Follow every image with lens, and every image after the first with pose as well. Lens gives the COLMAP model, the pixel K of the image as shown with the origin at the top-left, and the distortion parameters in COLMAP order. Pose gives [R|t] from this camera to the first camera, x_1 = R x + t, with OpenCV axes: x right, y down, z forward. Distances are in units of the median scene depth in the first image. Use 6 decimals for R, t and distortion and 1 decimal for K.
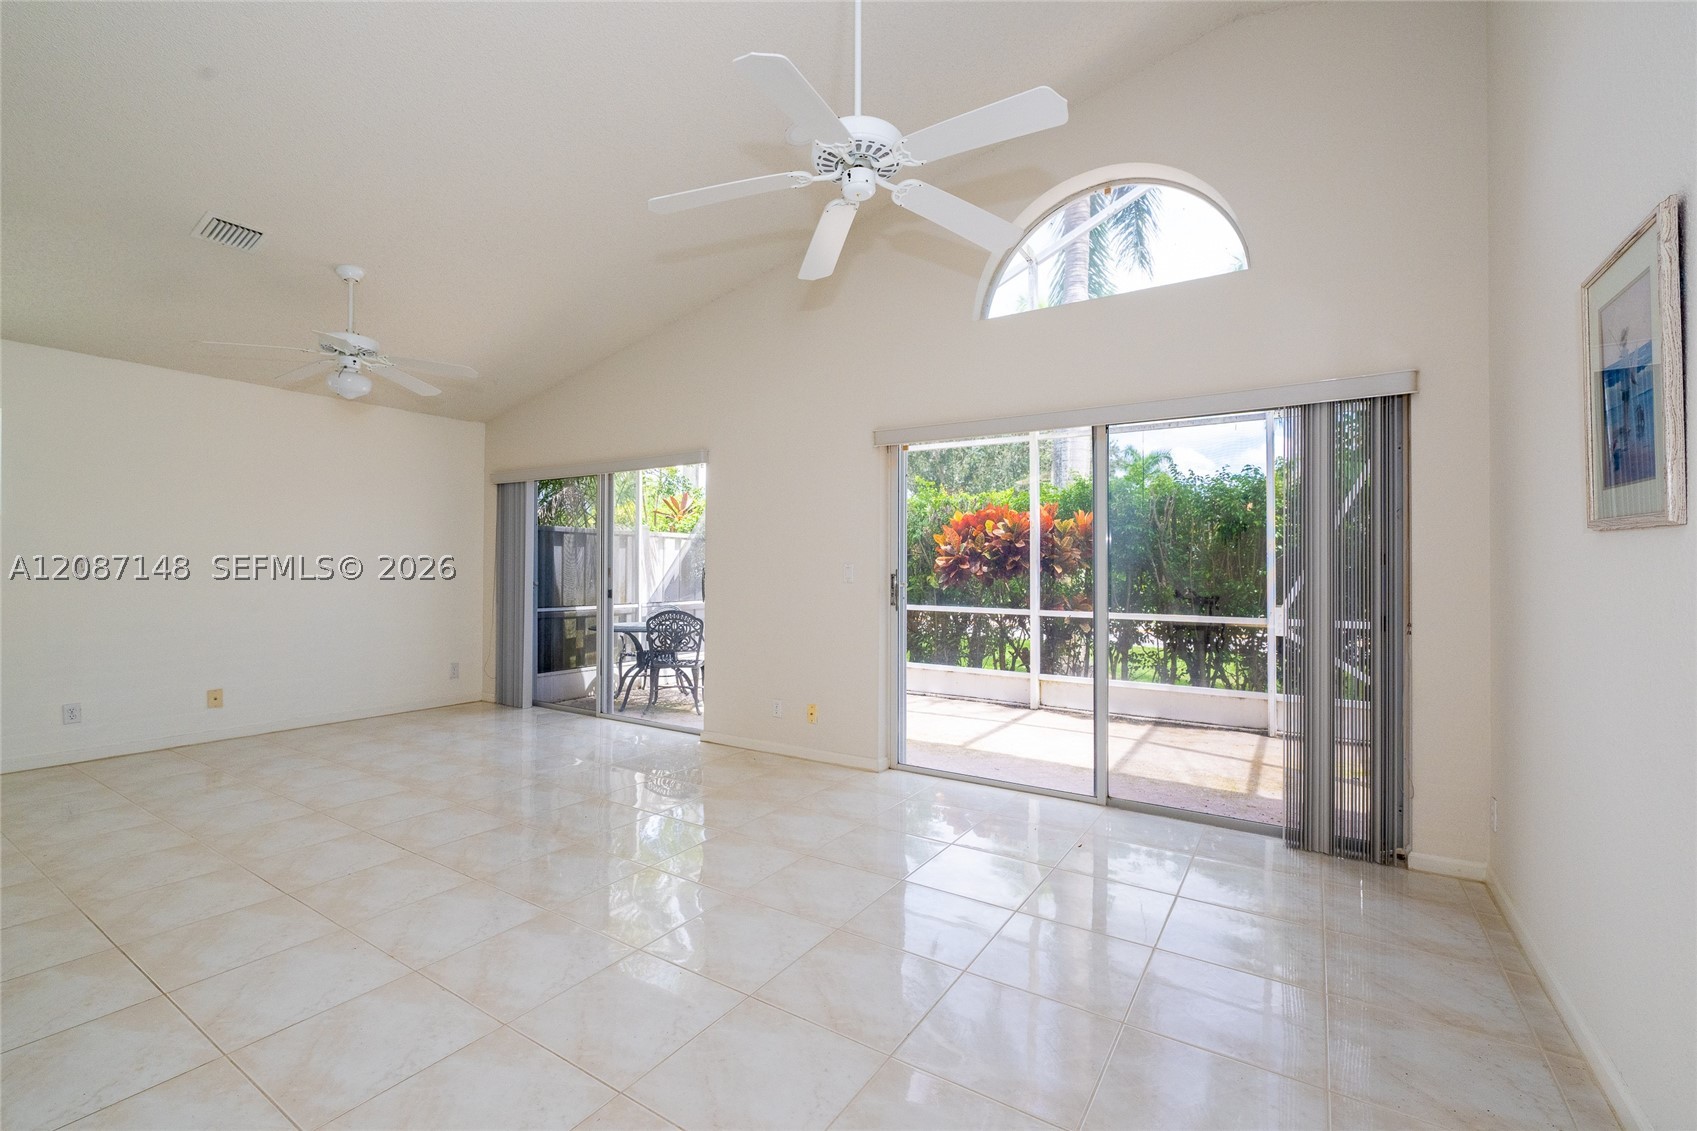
lens RADIAL K [[724.0, 0, 848.5], [0, 724.0, 565.5], [0, 0, 1]] dist [0.001306, 0.000068]
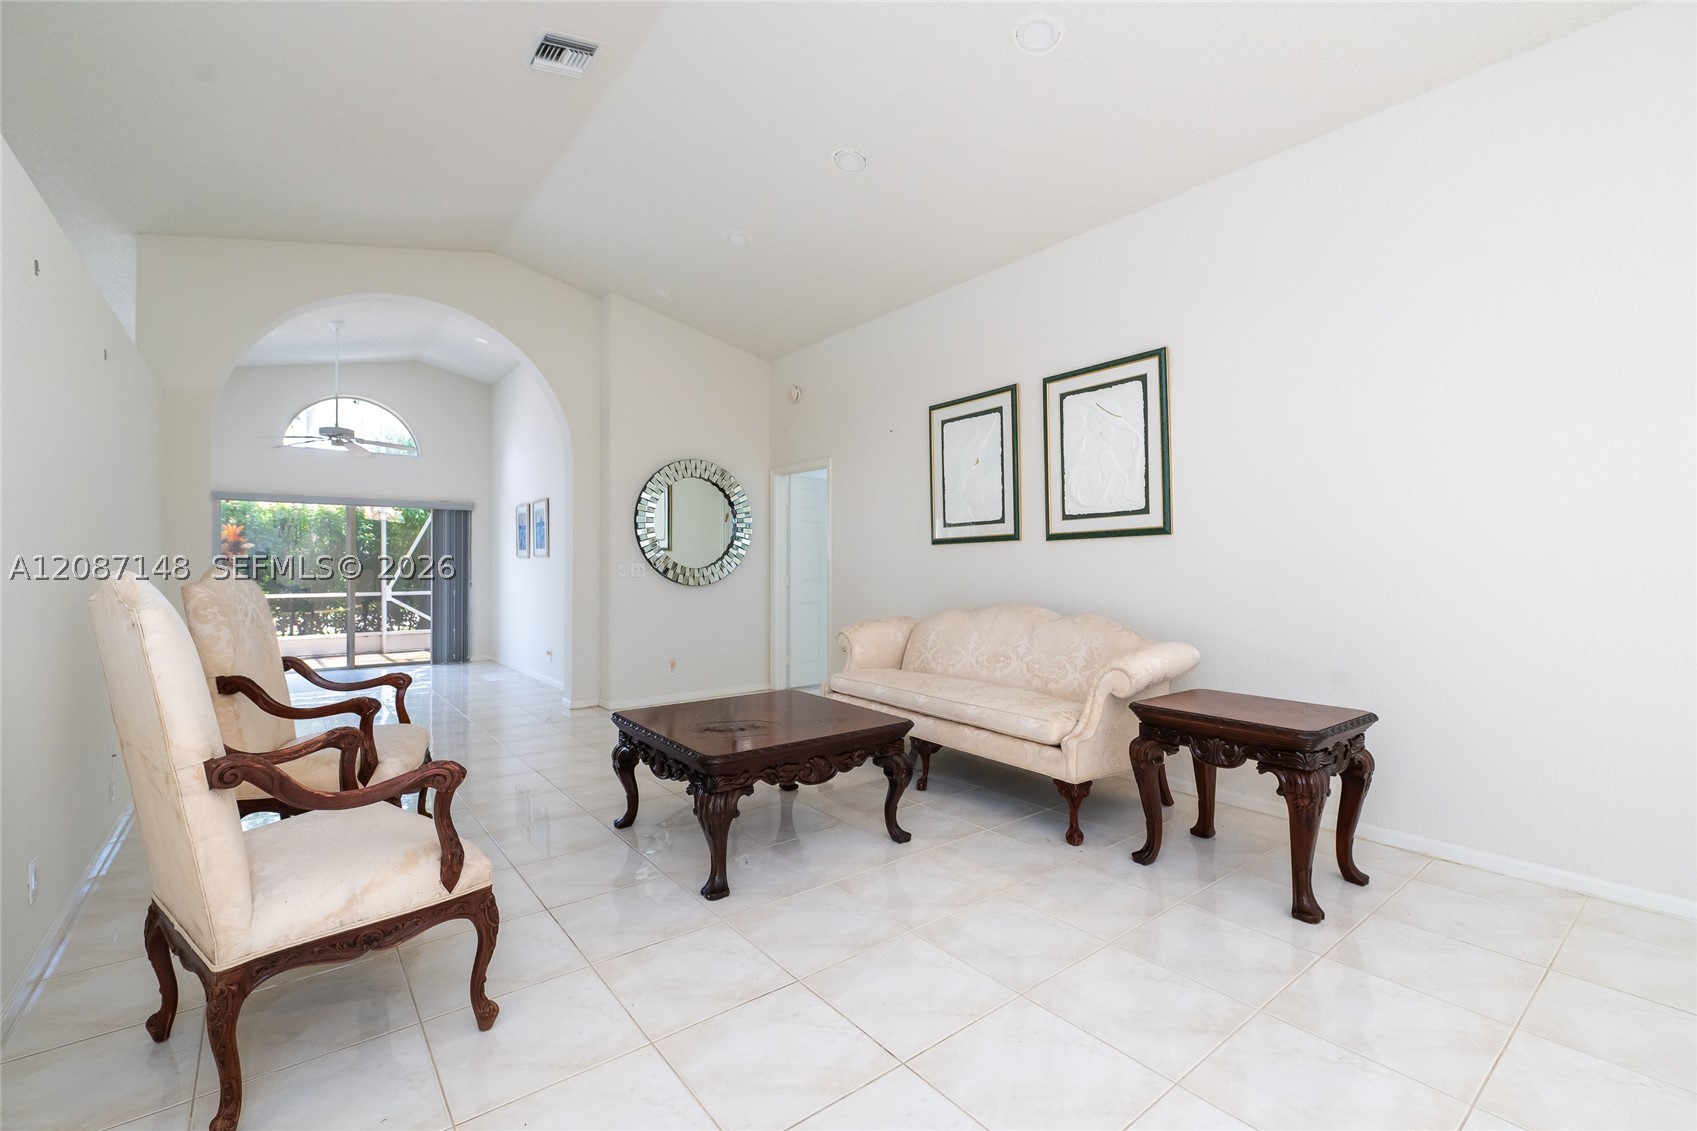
lens RADIAL K [[724.0, 0, 848.5], [0, 724.0, 565.5], [0, 0, 1]] dist [0.001306, 0.000068]
pose [[0.329380, -0.009624, 0.944148, -0.816826], [-0.001688, 0.999940, 0.010782, -0.018672], [-0.944196, -0.005145, 0.329345, -0.782456]]
